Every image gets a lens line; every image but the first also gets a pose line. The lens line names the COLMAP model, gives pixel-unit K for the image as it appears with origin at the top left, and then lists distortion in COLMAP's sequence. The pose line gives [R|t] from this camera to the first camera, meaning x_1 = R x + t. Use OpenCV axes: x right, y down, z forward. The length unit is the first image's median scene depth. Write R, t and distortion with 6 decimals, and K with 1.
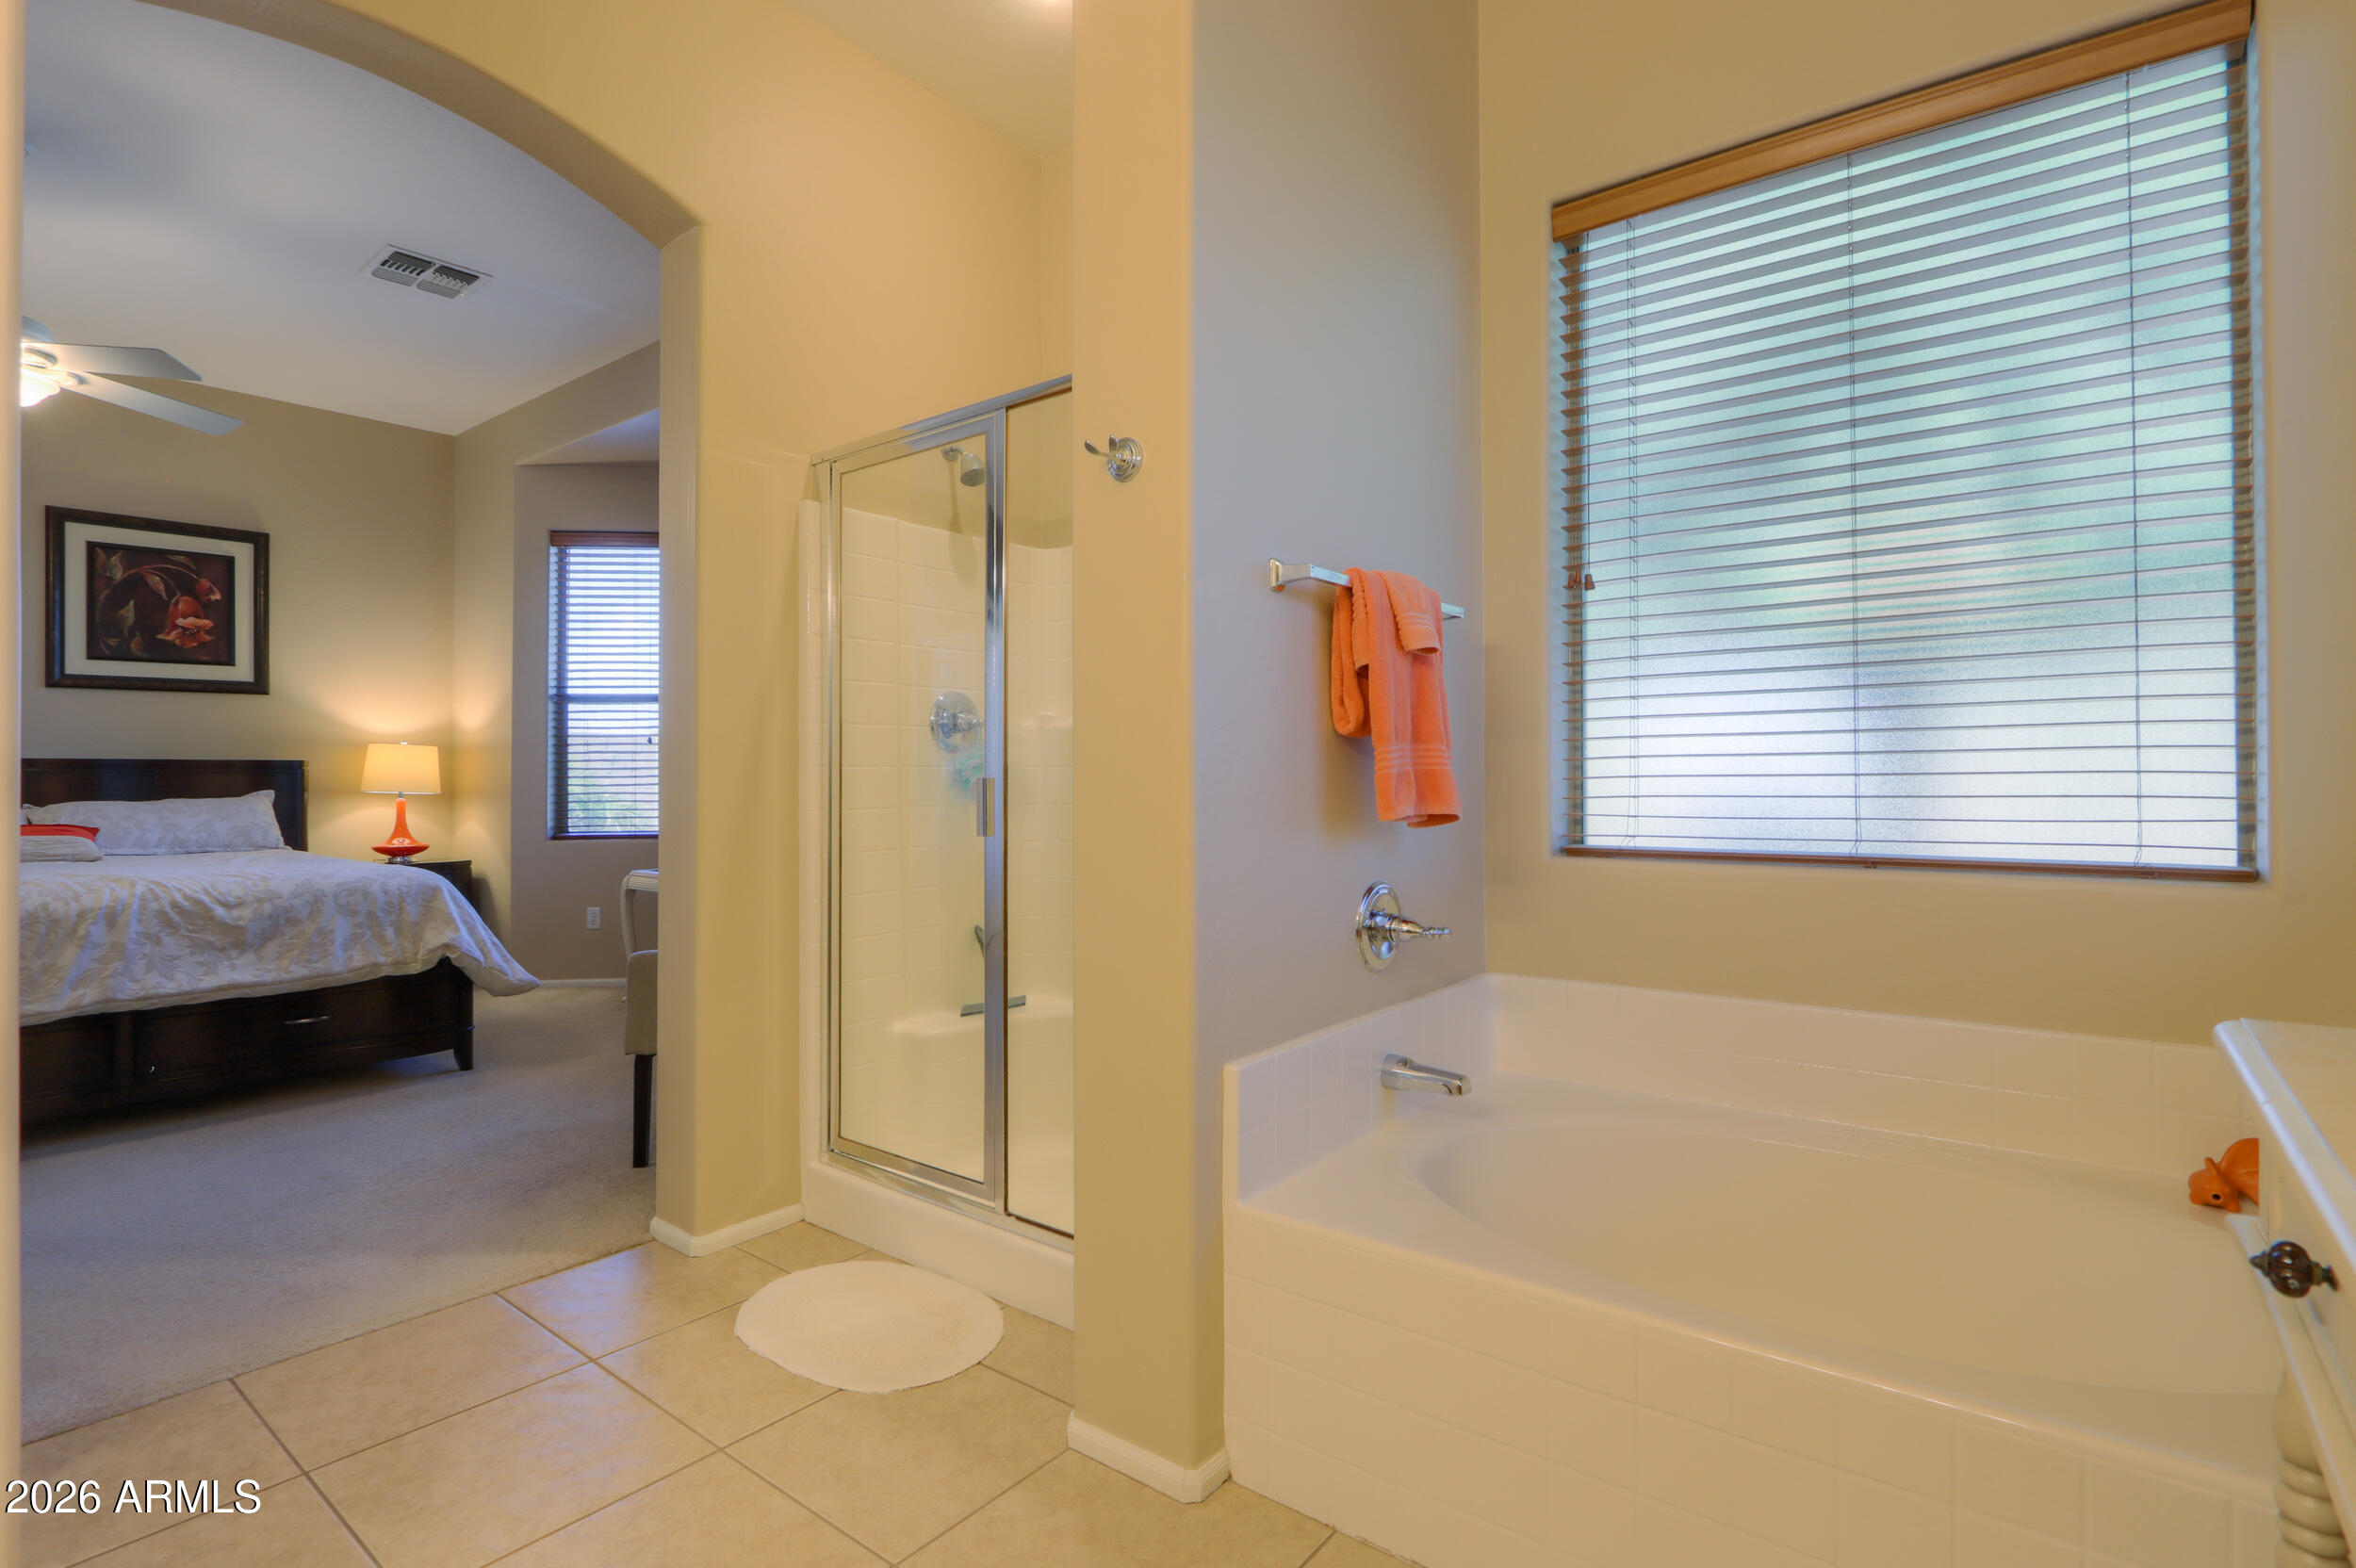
lens RADIAL K [[1133.9, 0, 1161.7], [0, 1133.9, 765.1], [0, 0, 1]] dist [-0.010977, 0.000740]
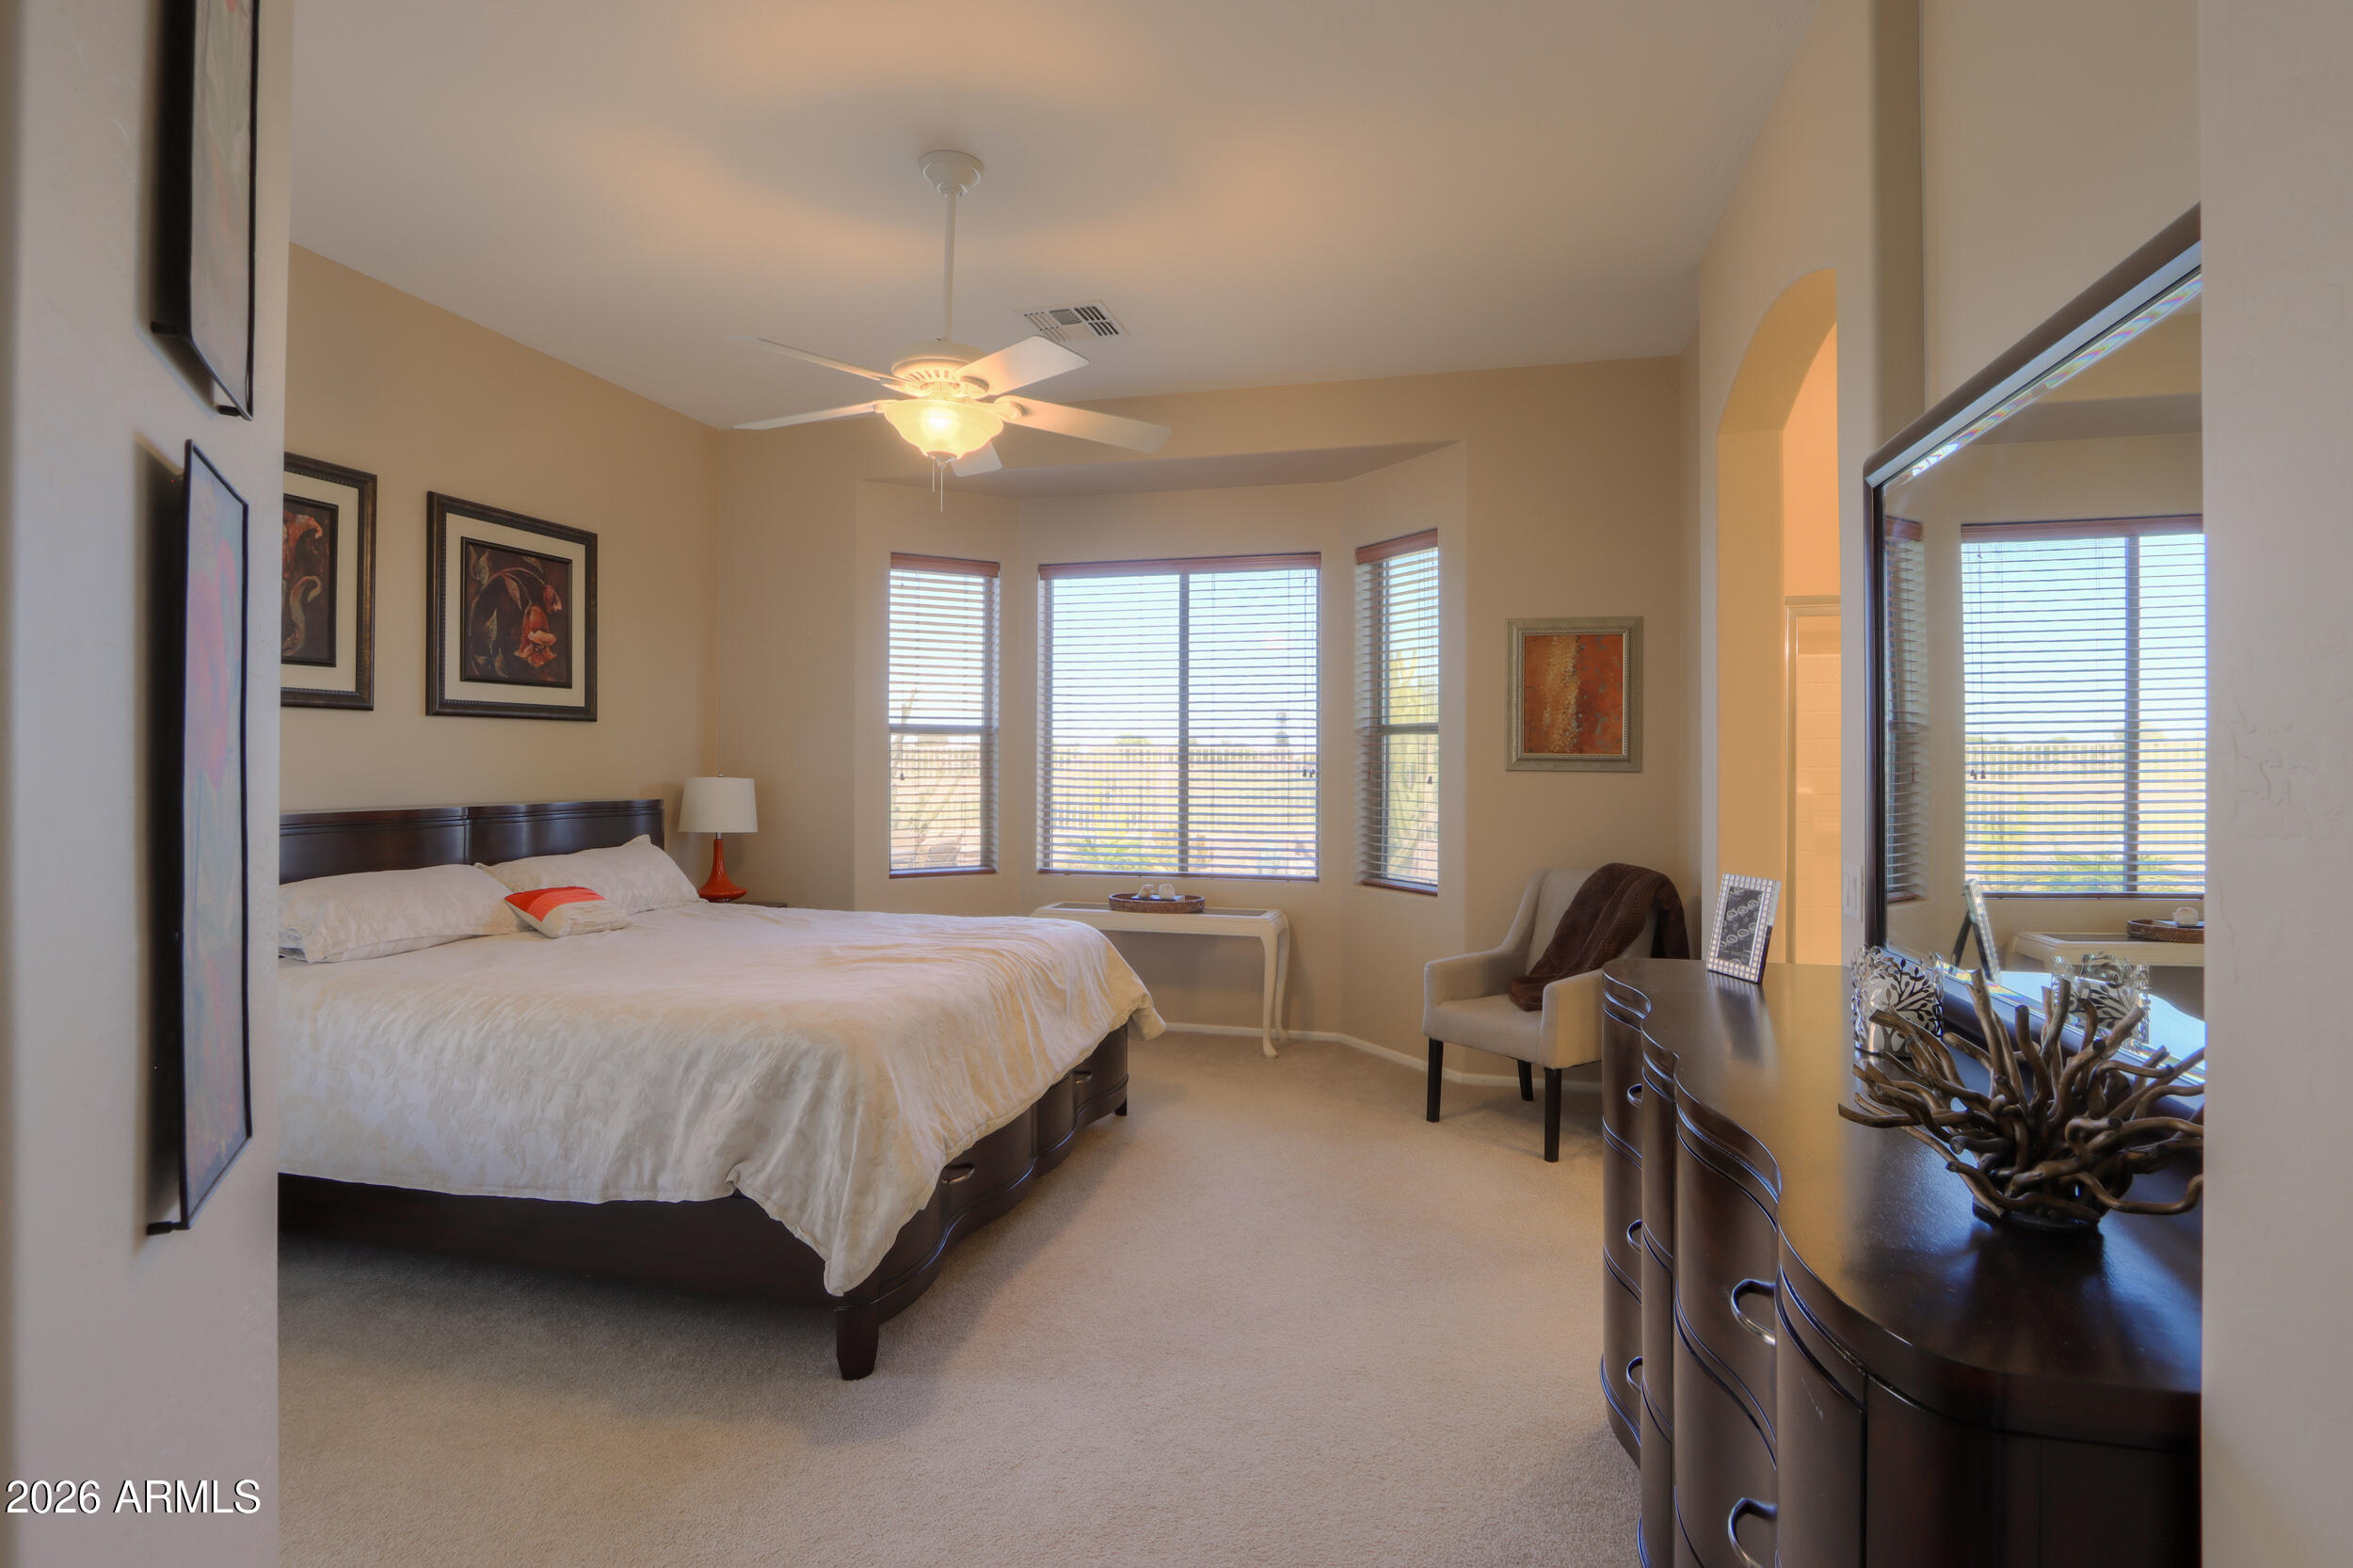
lens RADIAL K [[1132.5, 0, 1160.3], [0, 1132.5, 765.2], [0, 0, 1]] dist [-0.010977, 0.000740]
pose [[0.917690, 0.004935, 0.397265, -0.786628], [-0.008460, 0.999939, 0.007123, -0.041831], [-0.397206, -0.009898, 0.917676, 0.041620]]
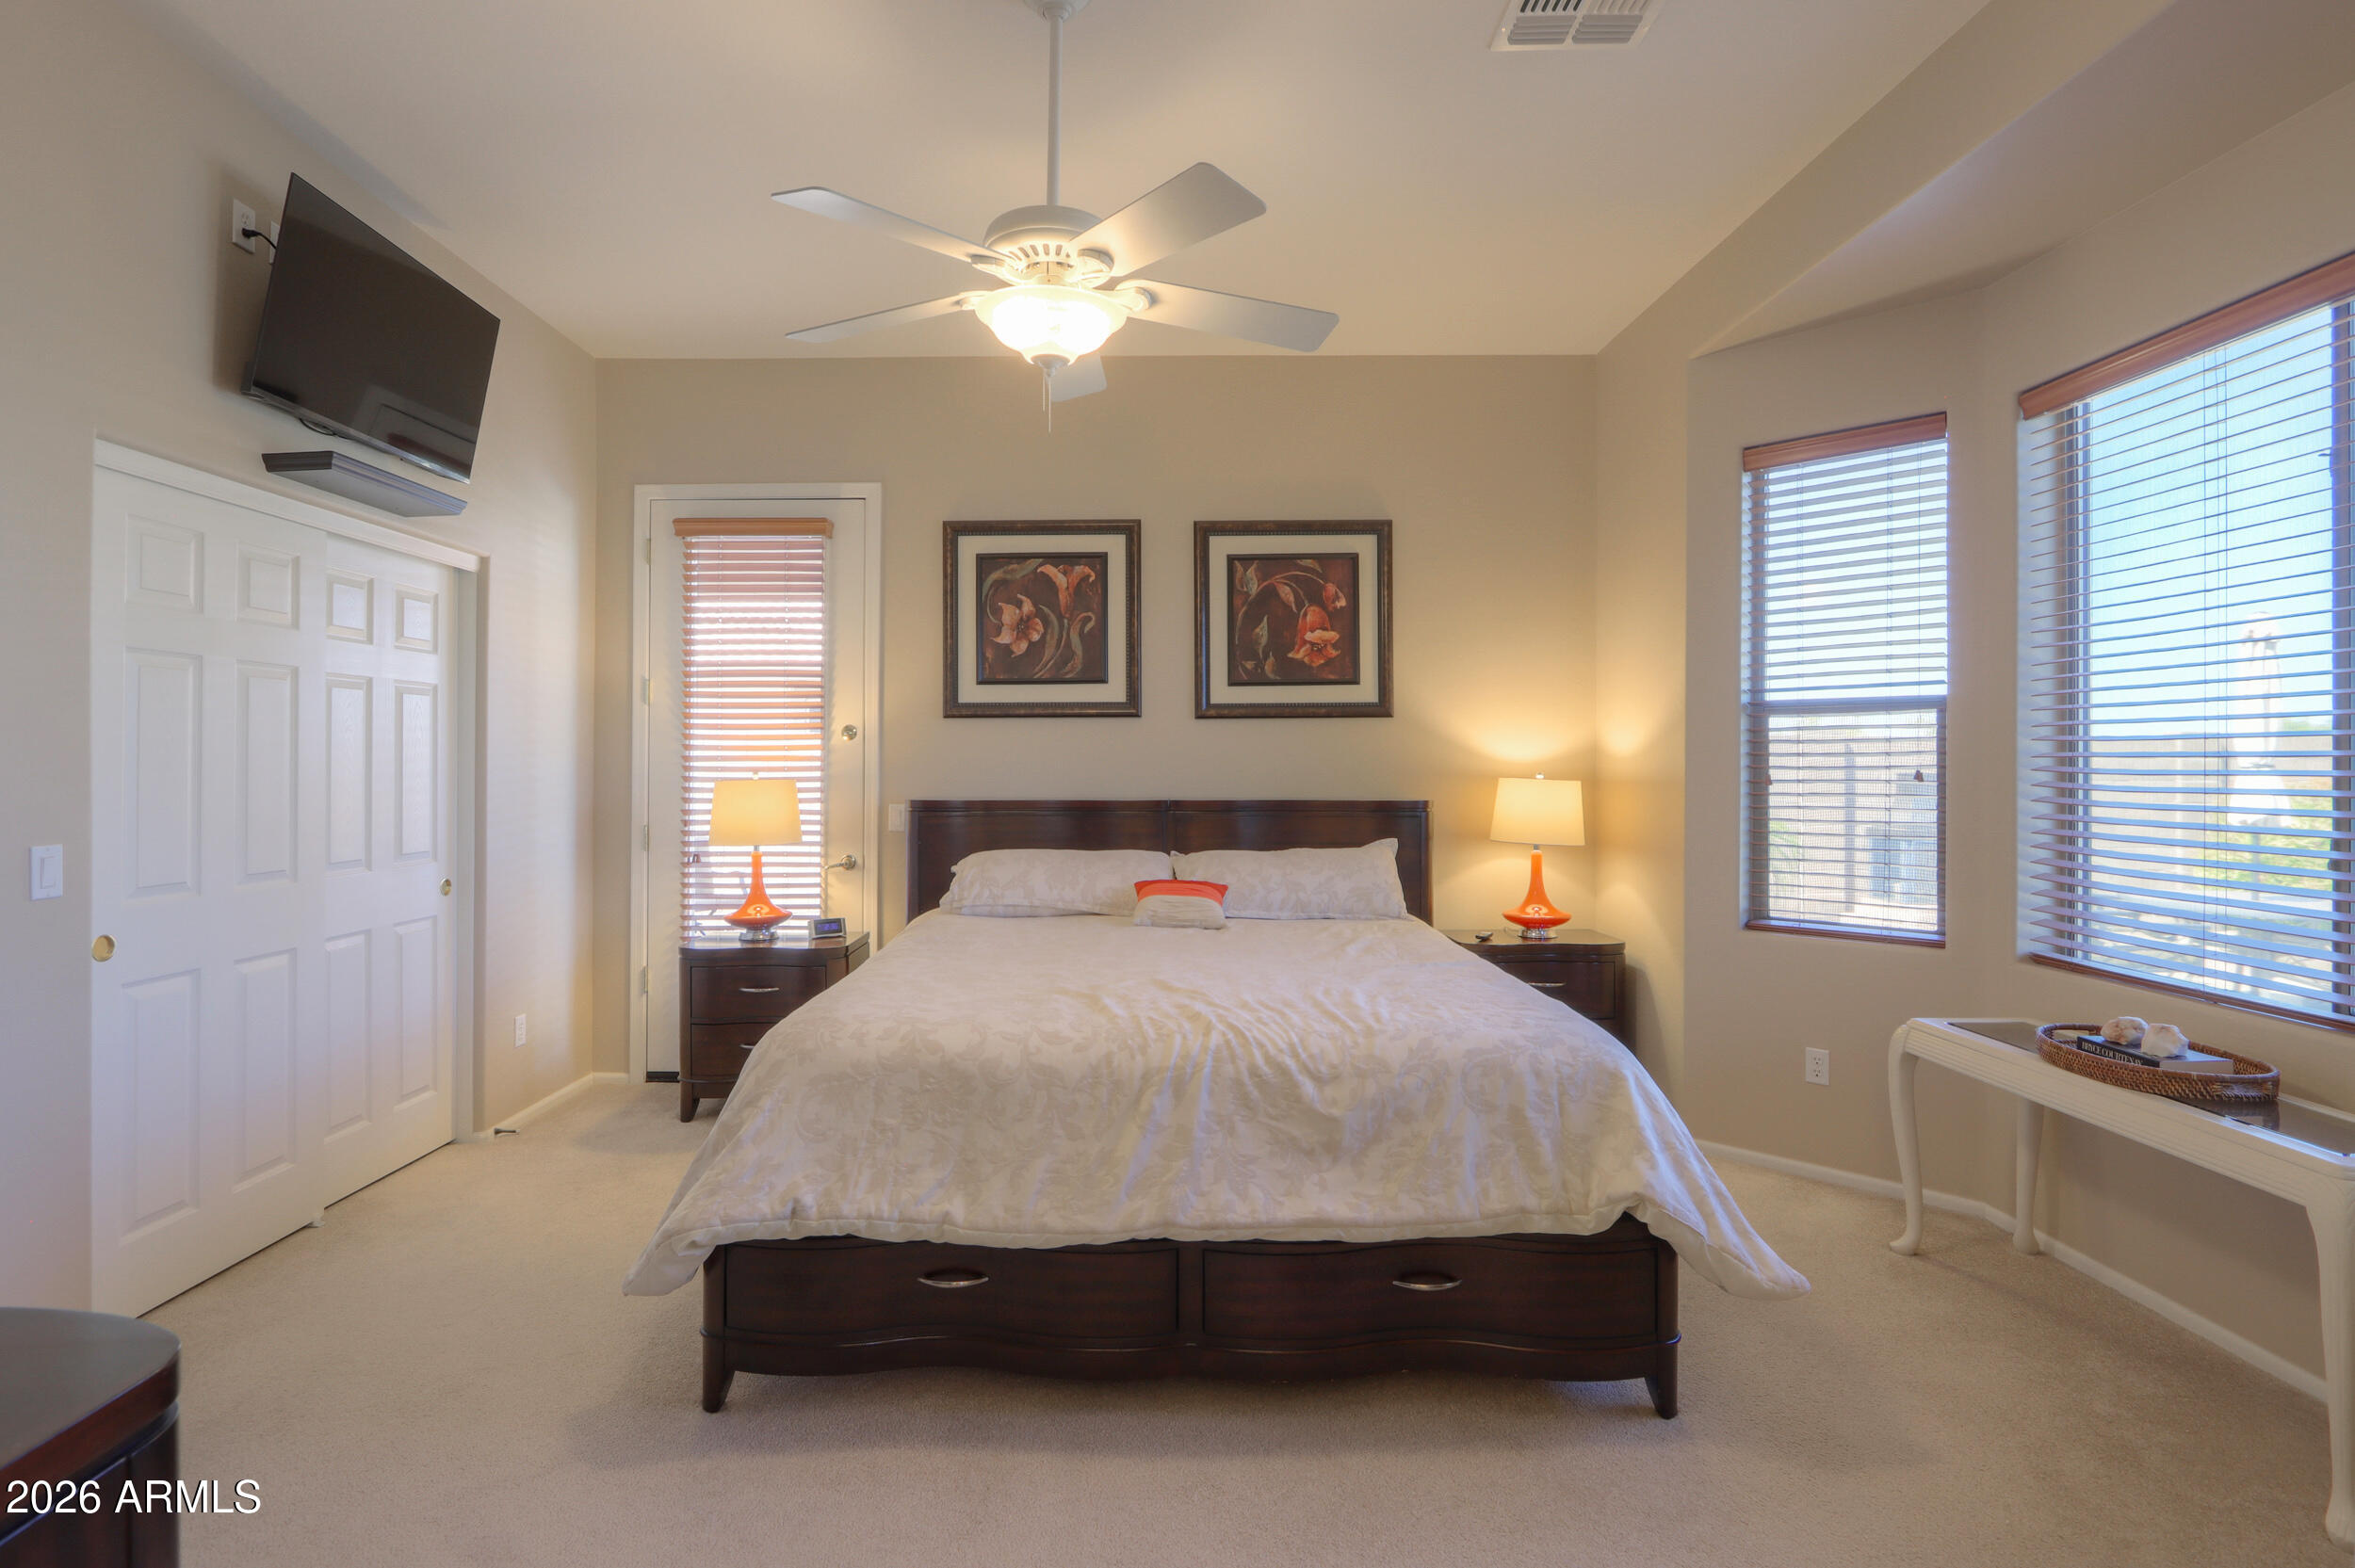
lens RADIAL K [[1133.3, 0, 1161.2], [0, 1133.3, 765.2], [0, 0, 1]] dist [-0.010977, 0.000740]
pose [[0.629209, 0.004844, -0.777221, -0.275033], [0.005054, 0.999934, 0.010324, -0.039334], [0.777220, -0.010424, 0.629143, 0.373093]]
